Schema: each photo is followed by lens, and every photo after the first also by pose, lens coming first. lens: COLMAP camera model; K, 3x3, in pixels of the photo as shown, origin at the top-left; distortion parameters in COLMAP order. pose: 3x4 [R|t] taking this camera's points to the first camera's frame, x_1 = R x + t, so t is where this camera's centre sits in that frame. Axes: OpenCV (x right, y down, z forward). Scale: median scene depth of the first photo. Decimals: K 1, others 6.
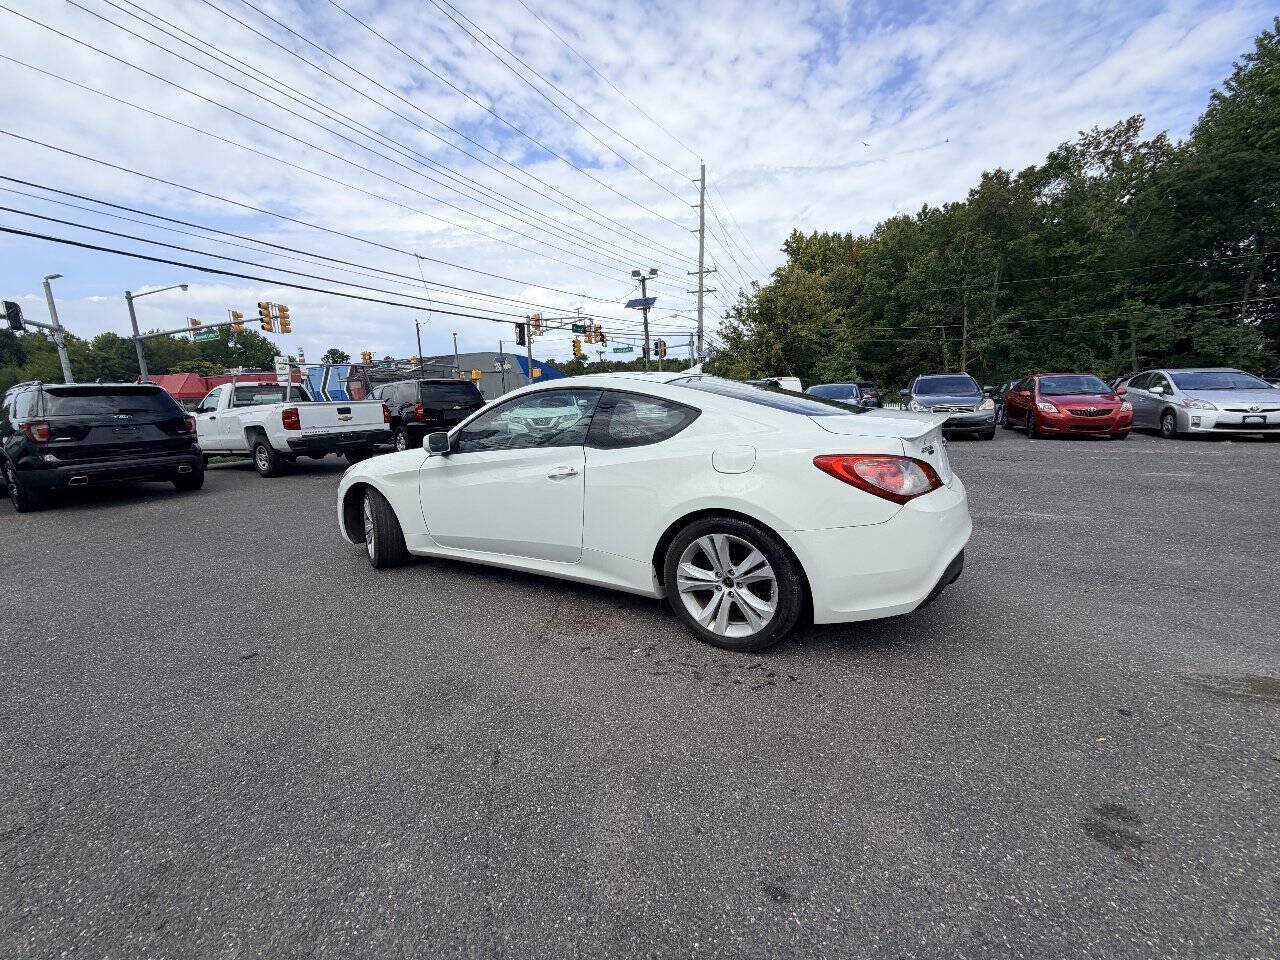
lens RADIAL K [[511.6, 0, 636.5], [0, 511.6, 478.7], [0, 0, 1]] dist [0.000540, -0.000087]
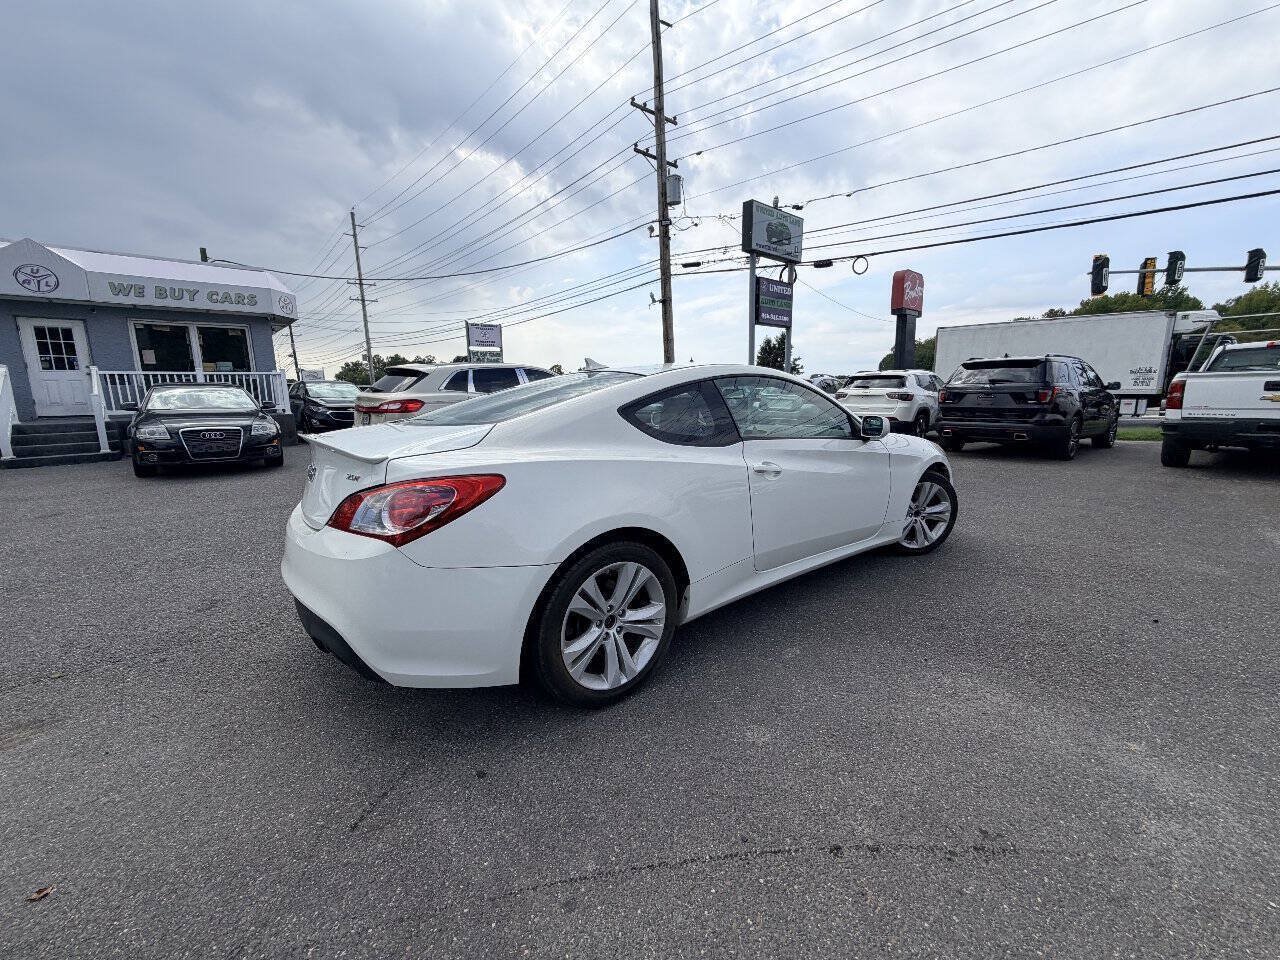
lens RADIAL K [[511.6, 0, 637.1], [0, 511.6, 475.3], [0, 0, 1]] dist [0.000540, -0.000087]
pose [[-0.349813, 0.195103, -0.916278, 0.086639], [-0.119266, 0.960840, 0.250124, -0.024225], [0.929197, 0.196777, -0.312845, 0.129078]]
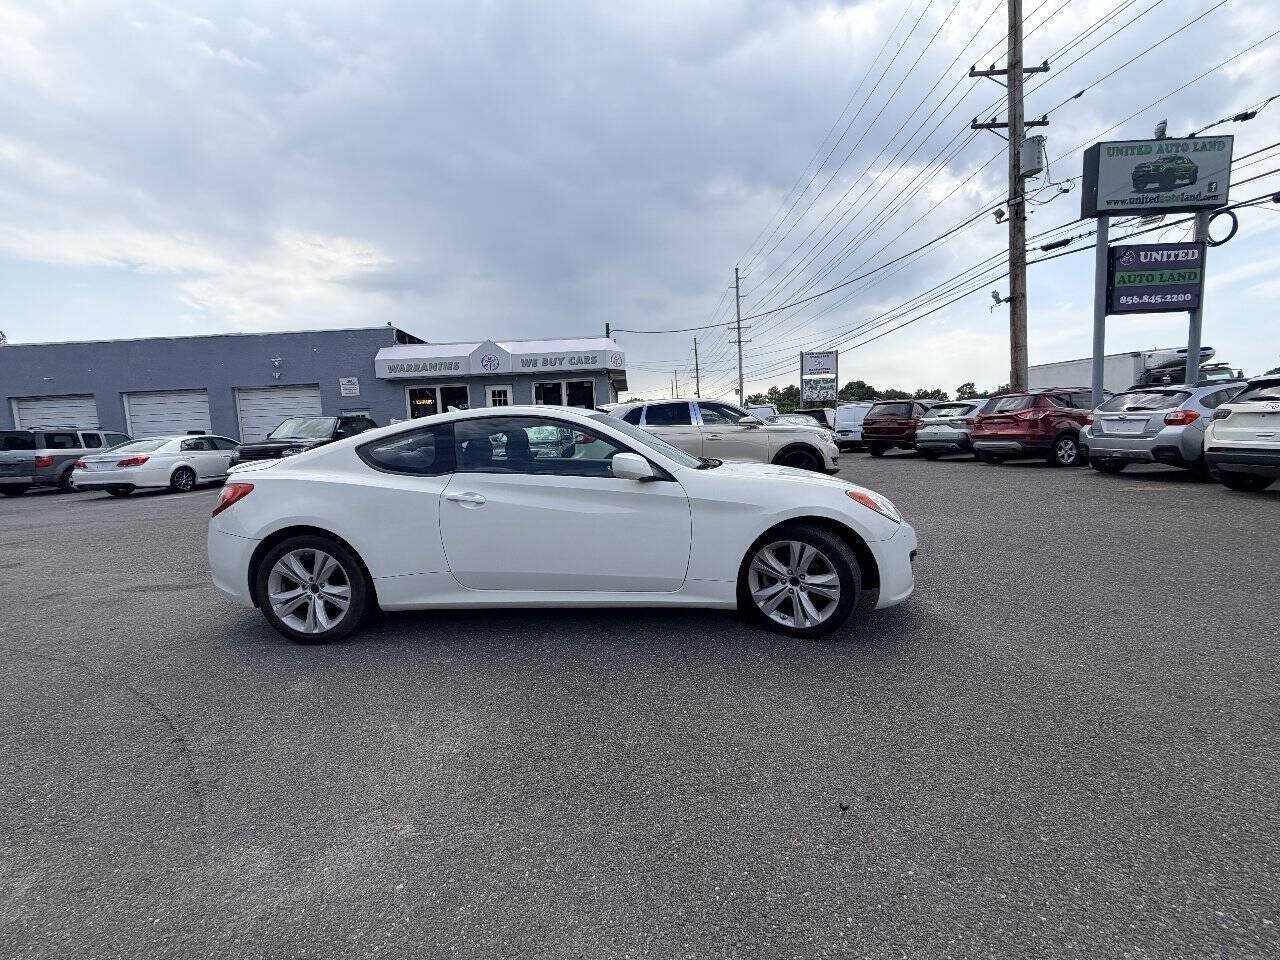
lens RADIAL K [[511.6, 0, 637.6], [0, 511.6, 476.0], [0, 0, 1]] dist [0.000540, -0.000087]
pose [[-0.887643, 0.116401, -0.445580, 0.026062], [0.003053, 0.968997, 0.247054, -0.033166], [0.460523, 0.217936, -0.860478, 0.206531]]
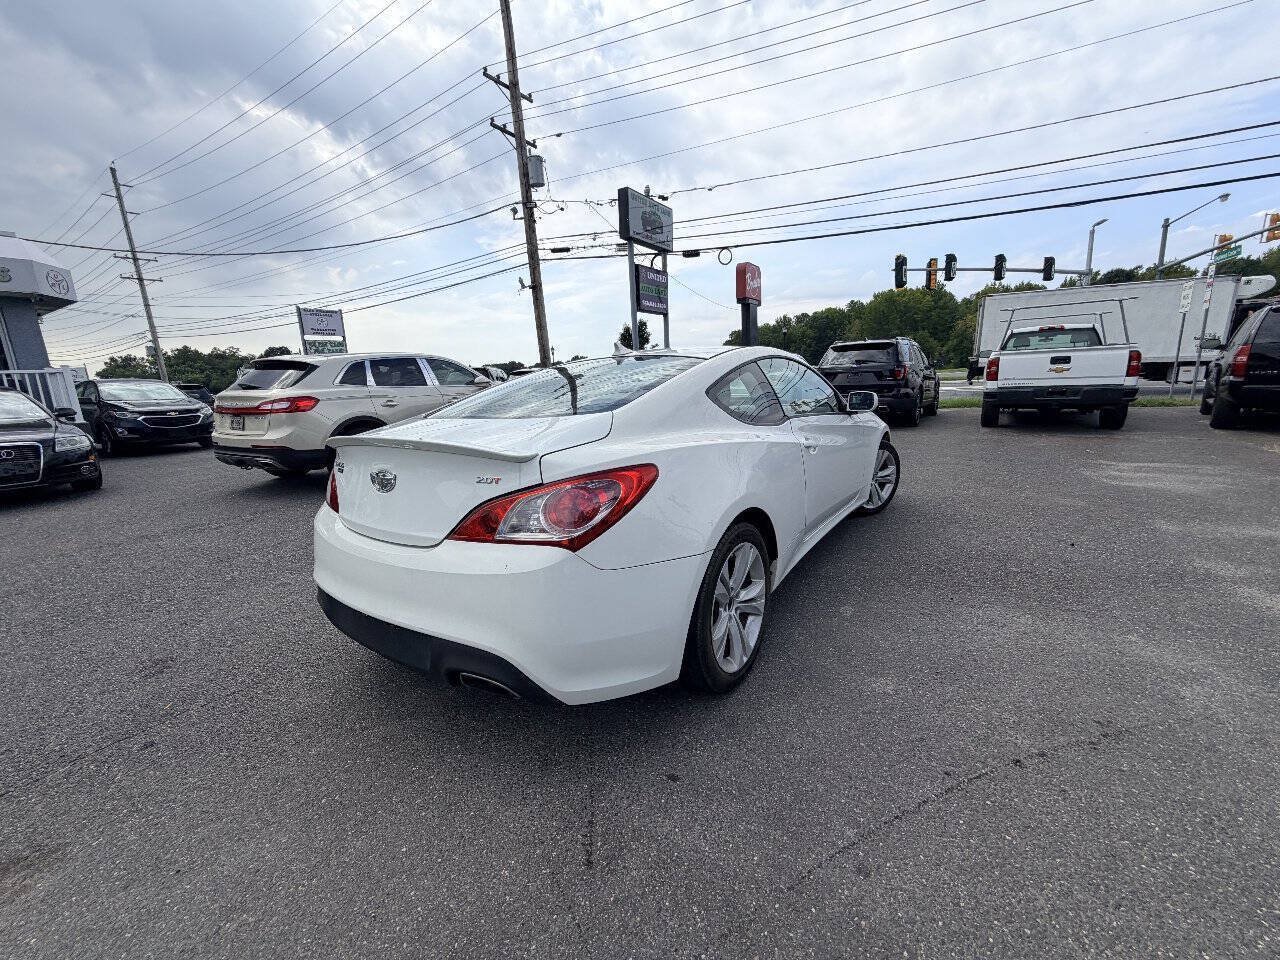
lens RADIAL K [[511.6, 0, 636.8], [0, 511.6, 476.1], [0, 0, 1]] dist [0.000540, -0.000087]
pose [[-0.074291, 0.234131, -0.969363, 0.091545], [-0.110754, 0.964098, 0.241347, -0.020345], [0.991067, 0.125290, -0.045693, 0.101826]]
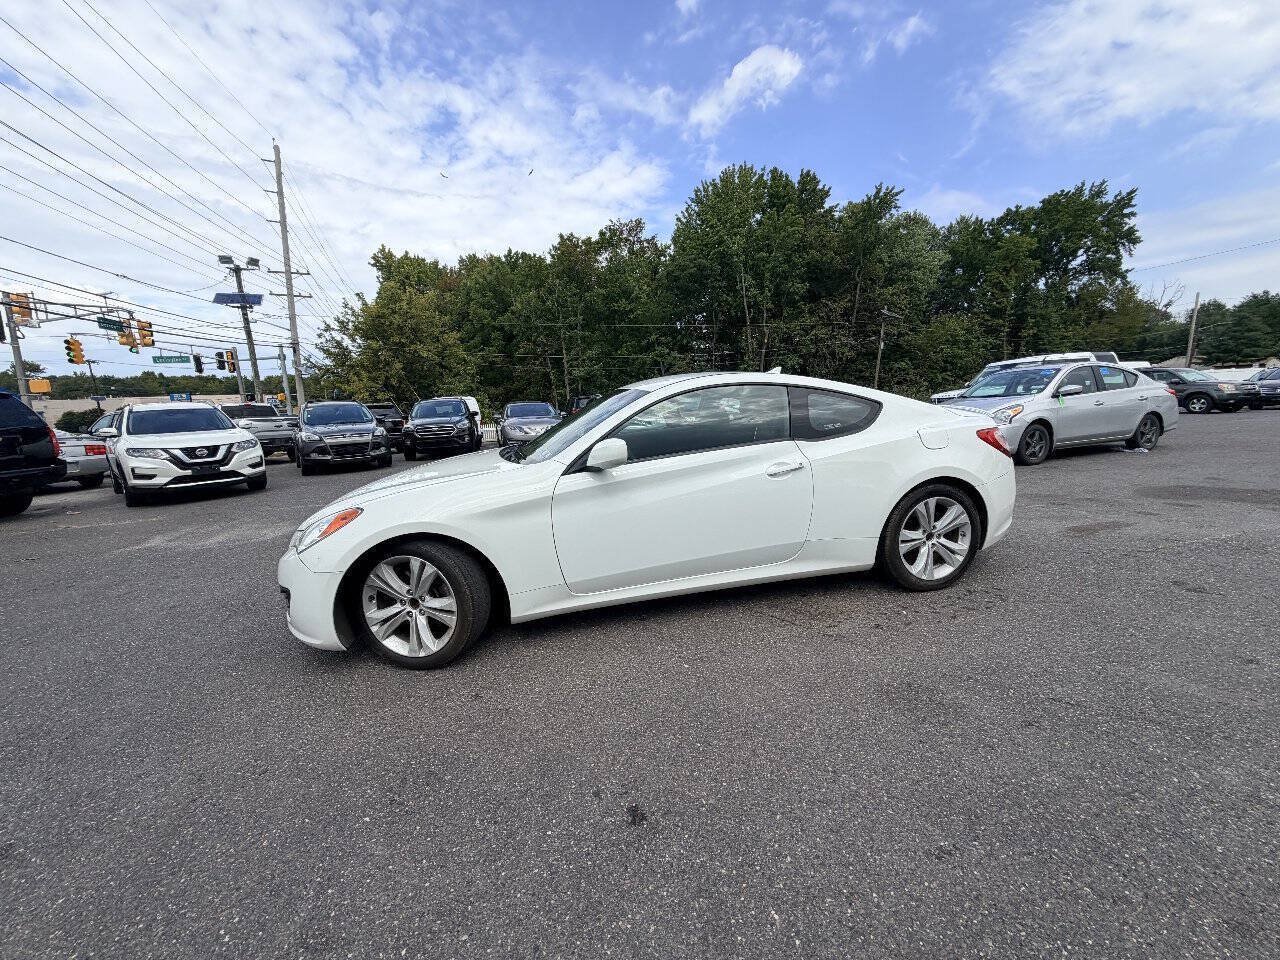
lens RADIAL K [[511.6, 0, 640.1], [0, 511.6, 478.5], [0, 0, 1]] dist [0.000540, -0.000087]
pose [[0.713543, -0.098507, 0.693652, -0.082293], [0.130461, 0.991432, 0.006594, -0.002843], [-0.688358, 0.085790, 0.720280, 0.039640]]
